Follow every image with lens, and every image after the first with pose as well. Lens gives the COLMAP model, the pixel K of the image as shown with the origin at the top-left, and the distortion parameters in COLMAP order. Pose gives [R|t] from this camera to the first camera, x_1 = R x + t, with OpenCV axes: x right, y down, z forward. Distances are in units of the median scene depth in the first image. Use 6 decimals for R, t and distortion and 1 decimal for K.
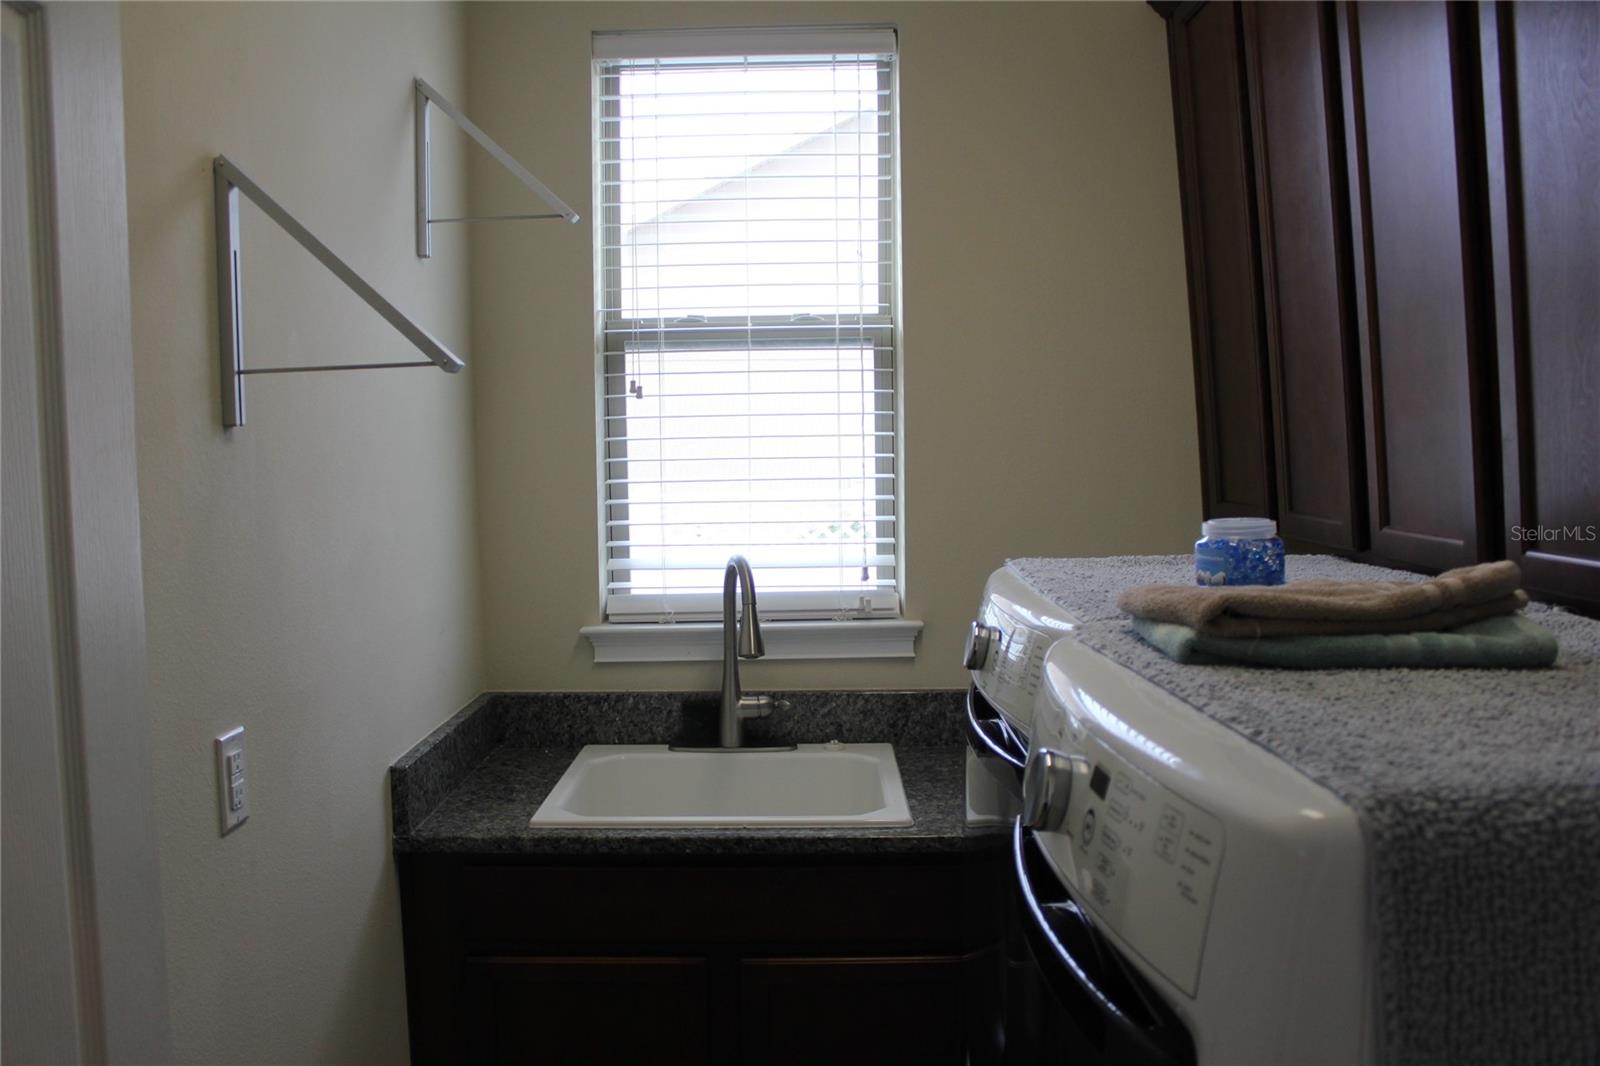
lens RADIAL K [[1339.2, 0, 790.5], [0, 1339.2, 545.7], [0, 0, 1]] dist [-0.156449, 0.122415]
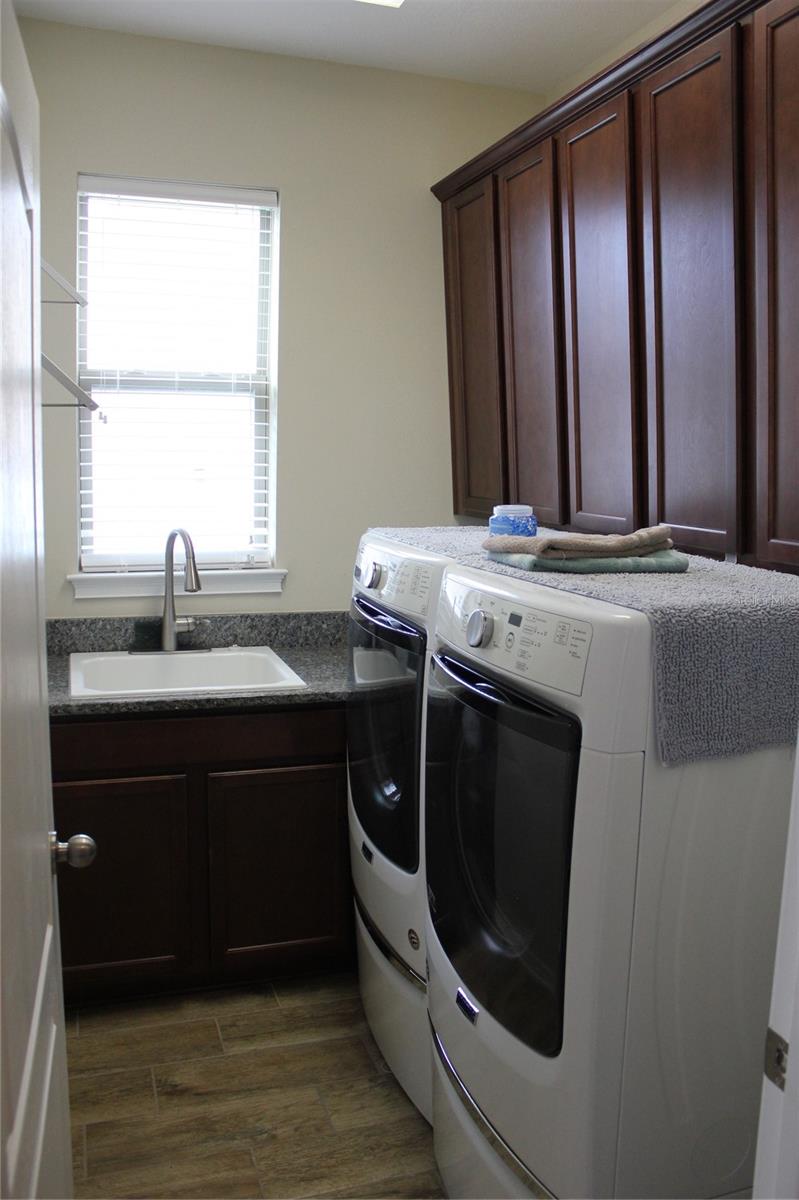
lens RADIAL K [[1004.4, 0, 399.5], [0, 1004.4, 600.0], [0, 0, 1]] dist [-0.156449, 0.122415]
pose [[0.943725, -0.016178, 0.330334, -0.219381], [-0.006523, 0.997698, 0.067495, 0.014338], [-0.330666, -0.065852, 0.941448, -0.225920]]
